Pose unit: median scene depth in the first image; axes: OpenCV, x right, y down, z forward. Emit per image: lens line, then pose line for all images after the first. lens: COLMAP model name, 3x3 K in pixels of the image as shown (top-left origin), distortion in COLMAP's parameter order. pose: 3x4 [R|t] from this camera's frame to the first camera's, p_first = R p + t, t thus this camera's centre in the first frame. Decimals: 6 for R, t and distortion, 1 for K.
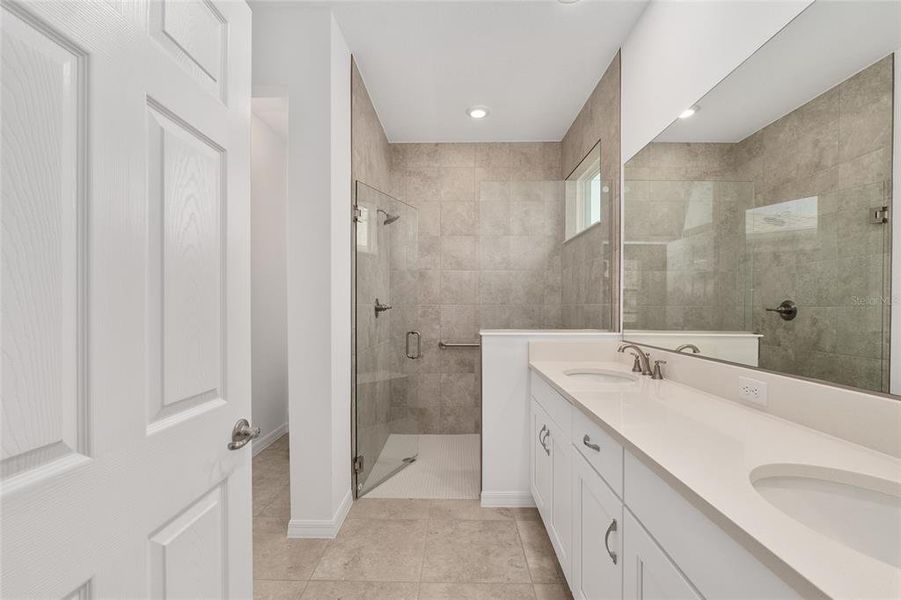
lens RADIAL K [[387.1, 0, 449.2], [0, 387.1, 304.8], [0, 0, 1]] dist [-0.002013, -0.000270]
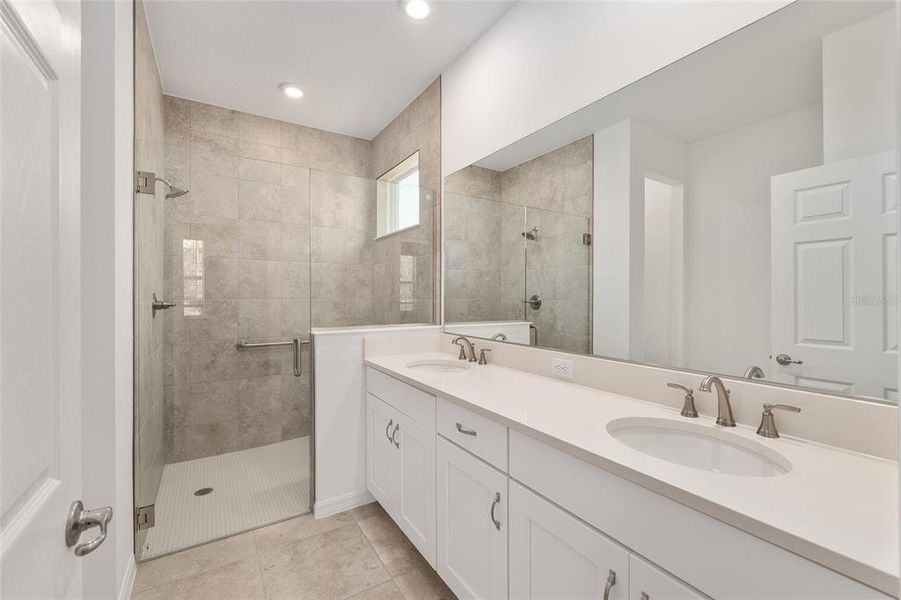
lens RADIAL K [[381.0, 0, 450.2], [0, 381.0, 292.5], [0, 0, 1]] dist [0.000864, -0.000070]
pose [[0.834566, 0.002310, 0.550903, -0.124569], [-0.000203, 0.999992, -0.003885, -0.016125], [-0.550908, 0.003131, 0.834560, 0.045732]]
